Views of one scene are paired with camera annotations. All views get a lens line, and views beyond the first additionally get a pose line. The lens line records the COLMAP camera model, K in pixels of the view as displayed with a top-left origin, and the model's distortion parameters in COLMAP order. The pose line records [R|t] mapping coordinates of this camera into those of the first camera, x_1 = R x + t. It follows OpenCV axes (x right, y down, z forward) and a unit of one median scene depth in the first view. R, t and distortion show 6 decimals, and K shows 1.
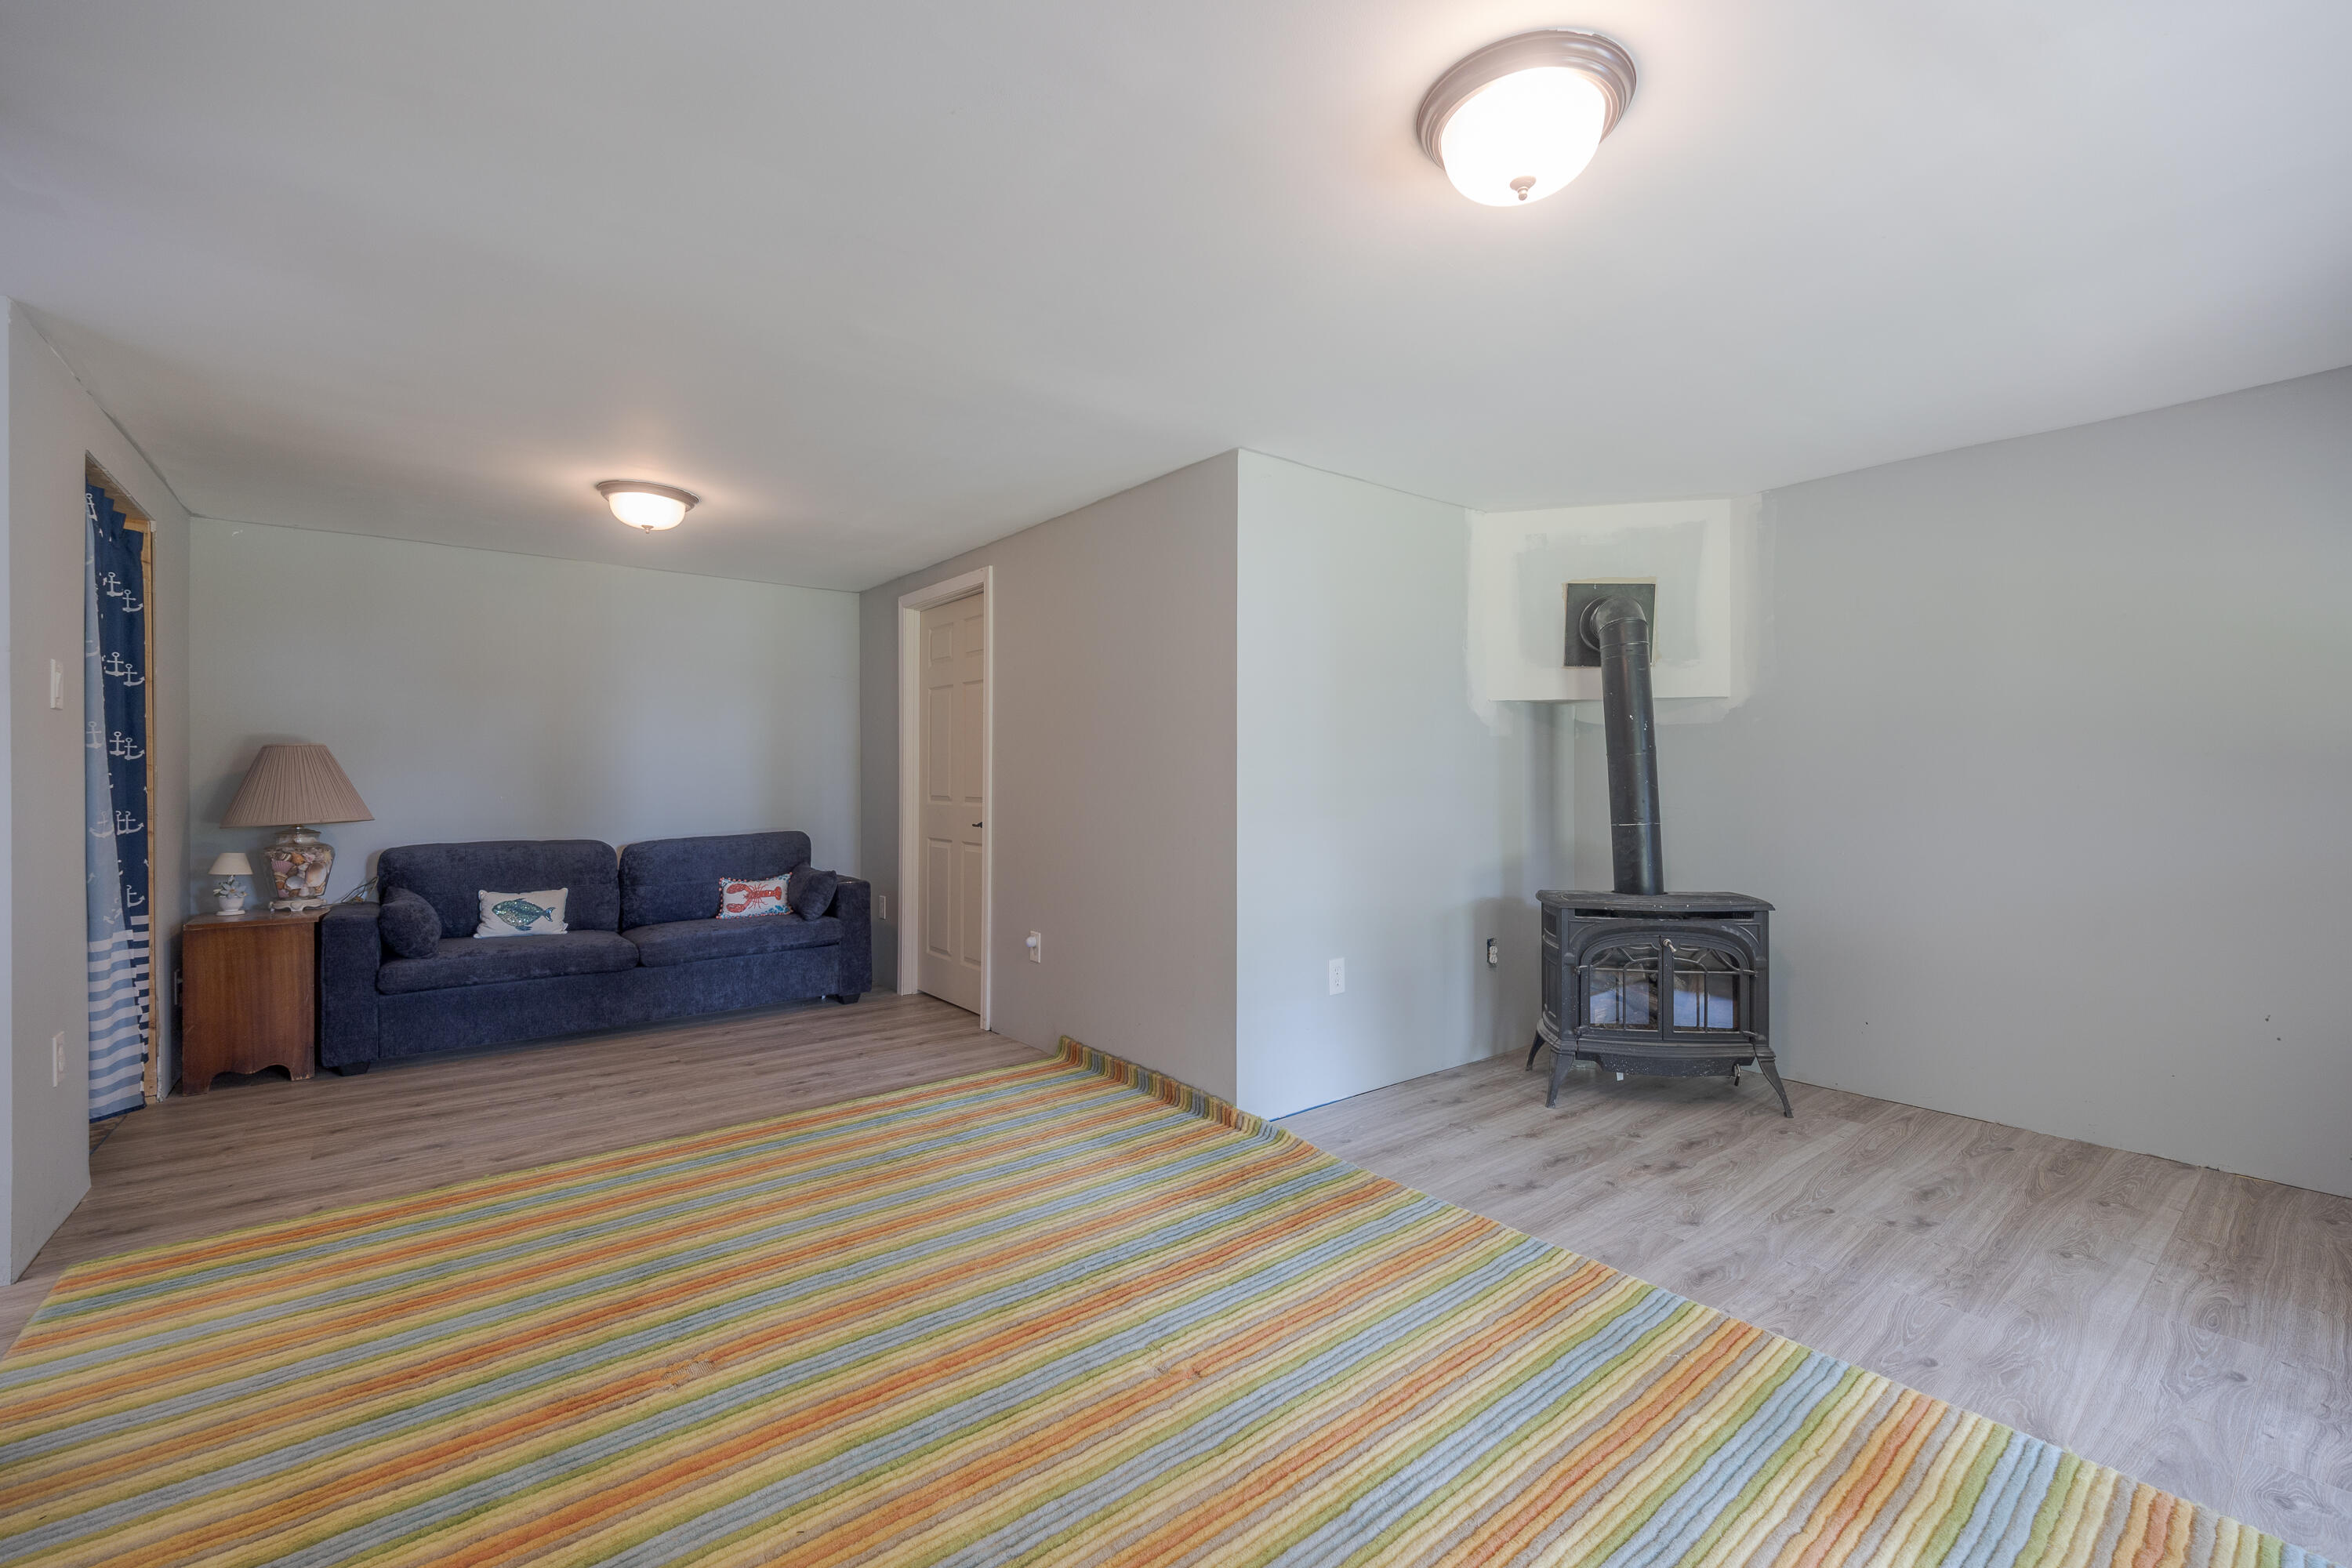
lens RADIAL K [[986.1, 0, 1176.0], [0, 986.1, 784.0], [0, 0, 1]] dist [-0.002744, -0.000632]
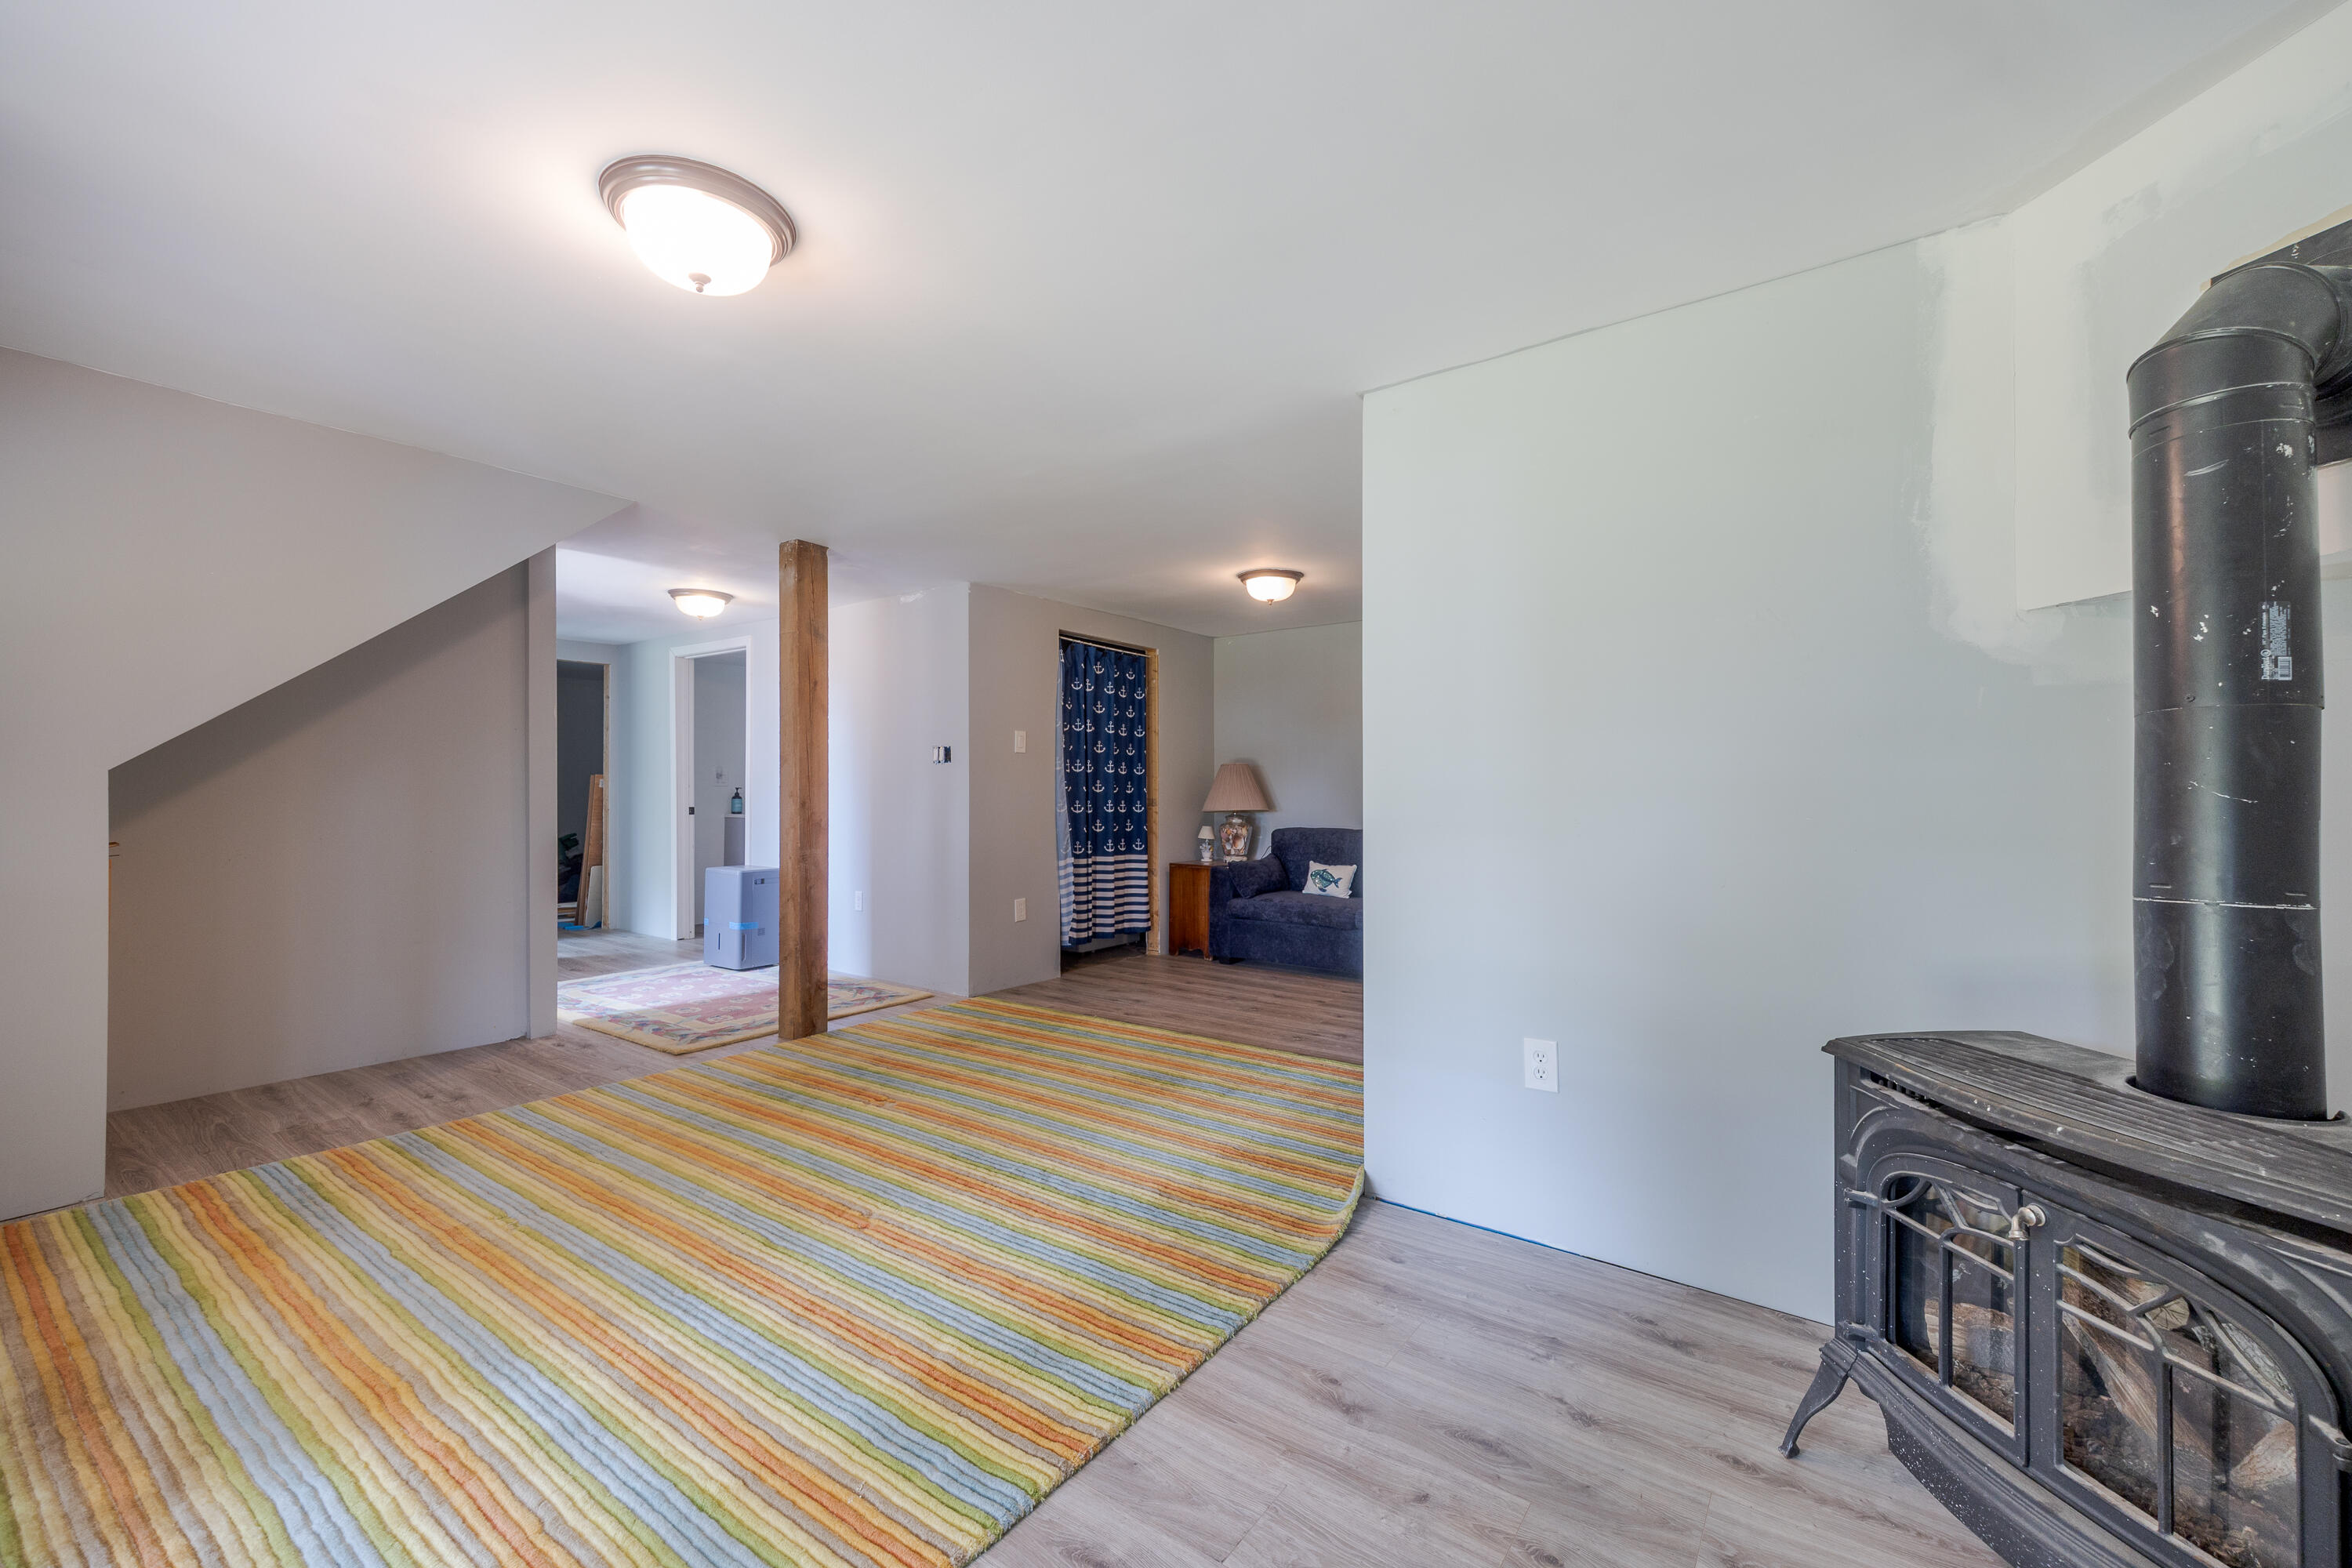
lens RADIAL K [[917.7, 0, 1176.0], [0, 917.7, 784.0], [0, 0, 1]] dist [0.000061, -0.000223]
pose [[0.281887, -0.000489, -0.959447, 0.857144], [-0.007685, 0.999967, -0.002767, -0.000812], [0.959417, 0.008153, 0.281874, 0.676517]]
